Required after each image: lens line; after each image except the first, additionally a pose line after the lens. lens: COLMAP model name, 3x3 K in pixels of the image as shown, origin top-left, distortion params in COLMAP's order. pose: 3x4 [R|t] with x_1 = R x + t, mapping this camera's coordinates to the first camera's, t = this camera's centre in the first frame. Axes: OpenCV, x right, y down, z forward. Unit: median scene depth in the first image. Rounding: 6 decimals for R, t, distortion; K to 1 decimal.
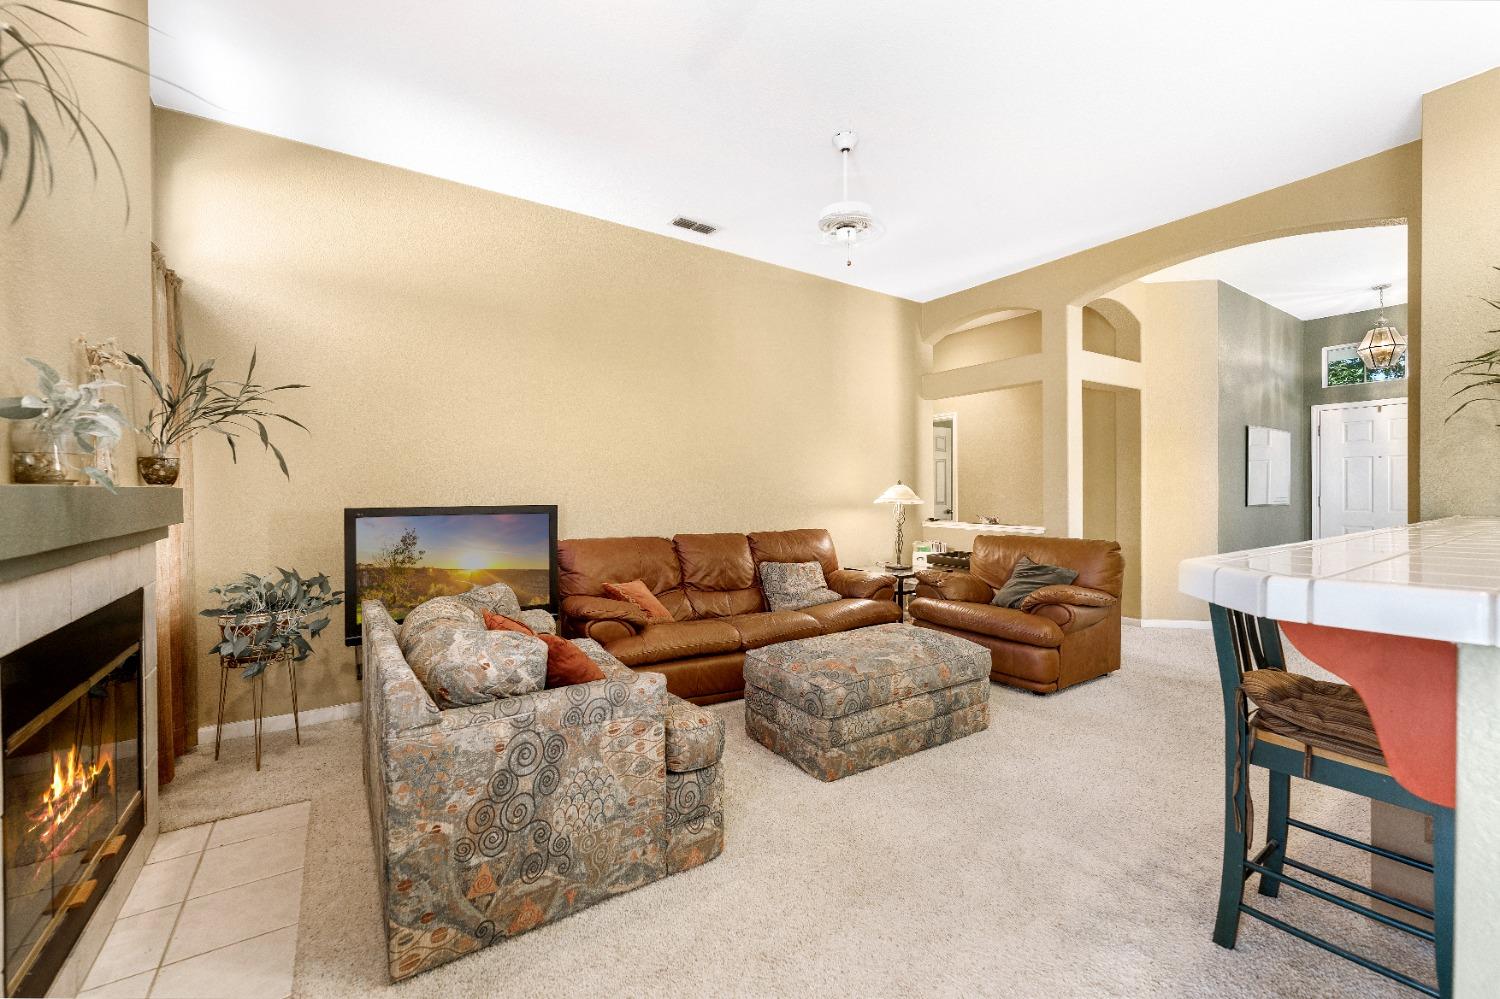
lens RADIAL K [[609.7, 0, 746.1], [0, 609.7, 496.5], [0, 0, 1]] dist [0.000464, -0.000017]
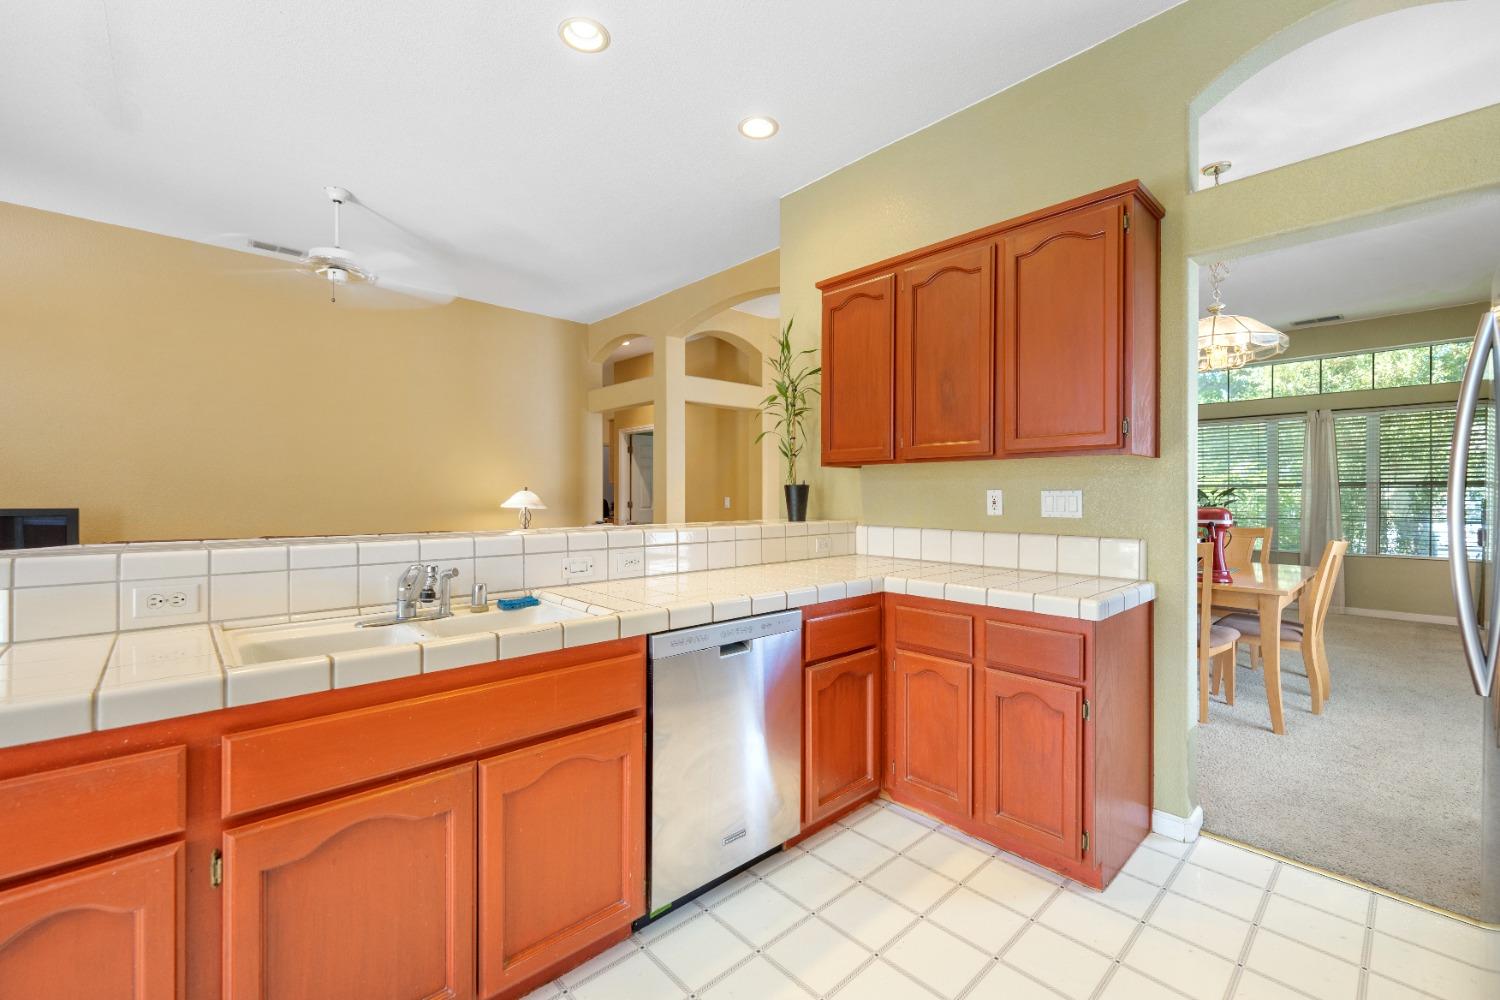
lens RADIAL K [[609.7, 0, 746.1], [0, 609.7, 497.0], [0, 0, 1]] dist [0.000464, -0.000017]
pose [[0.988780, 0.007438, 0.149193, 0.490502], [-0.008242, 0.999955, 0.004767, -0.015337], [-0.149151, -0.005943, 0.988797, -0.166398]]
